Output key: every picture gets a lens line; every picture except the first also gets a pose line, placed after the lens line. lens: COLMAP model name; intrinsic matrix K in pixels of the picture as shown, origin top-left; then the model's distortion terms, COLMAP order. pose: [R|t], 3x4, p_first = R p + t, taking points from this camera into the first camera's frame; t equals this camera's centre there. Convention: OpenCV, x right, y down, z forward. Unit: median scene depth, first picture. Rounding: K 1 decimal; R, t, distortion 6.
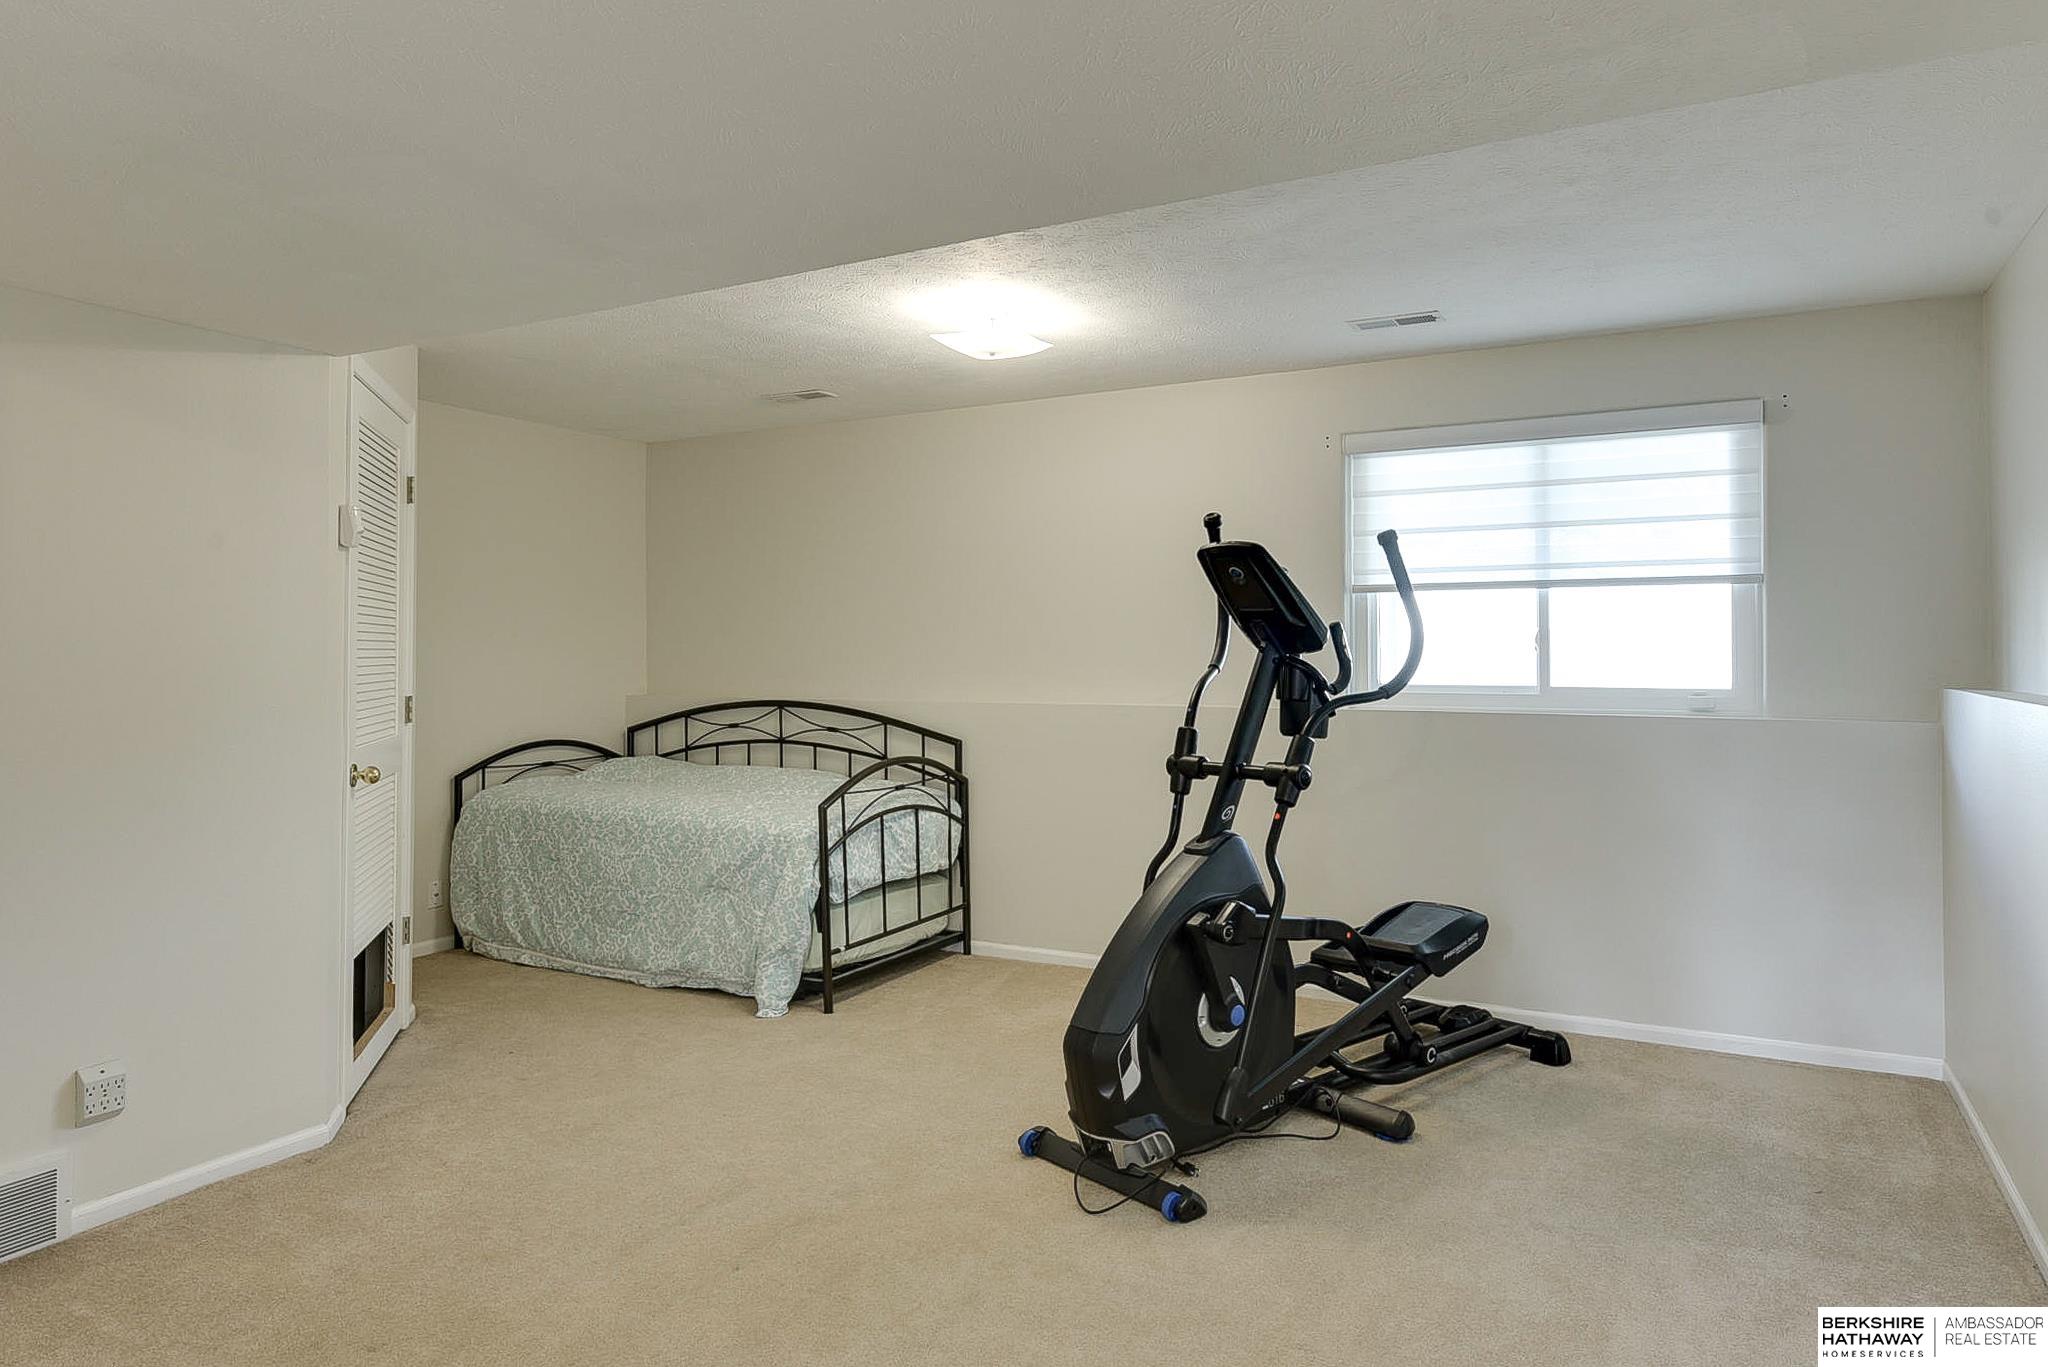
lens RADIAL K [[1195.0, 0, 1049.9], [0, 1195.0, 643.6], [0, 0, 1]] dist [-0.001367, -0.004068]
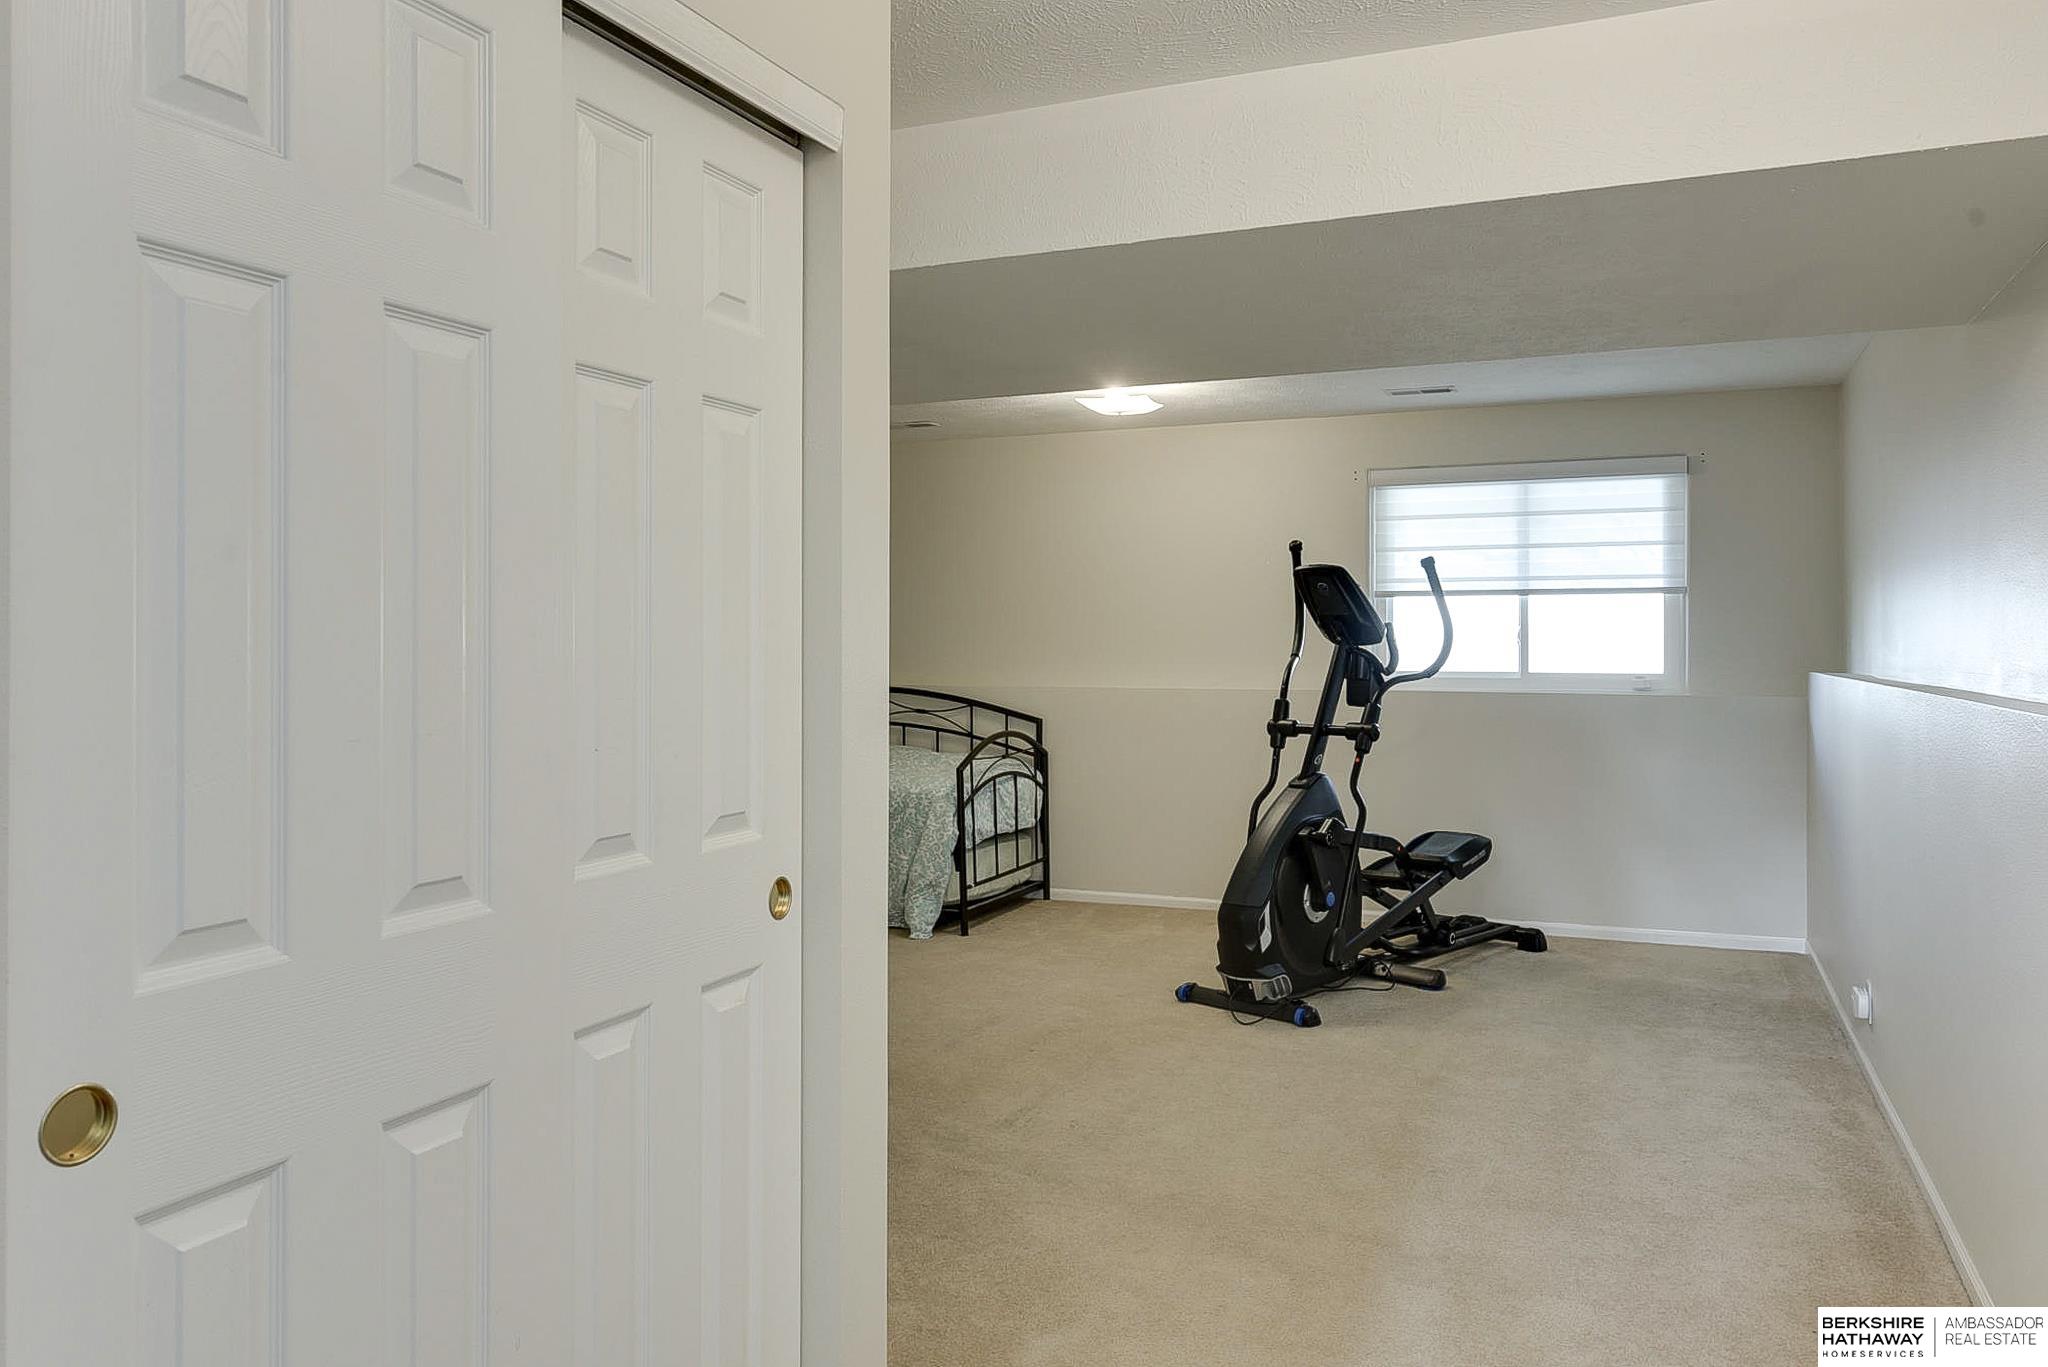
lens RADIAL K [[1507.8, 0, 995.6], [0, 1507.8, 655.1], [0, 0, 1]] dist [-0.006387, -0.002808]
pose [[0.995114, 0.002102, 0.098715, -0.340056], [-0.003339, 0.999918, 0.012366, -0.000483], [-0.098681, -0.012635, 0.995039, -0.605376]]
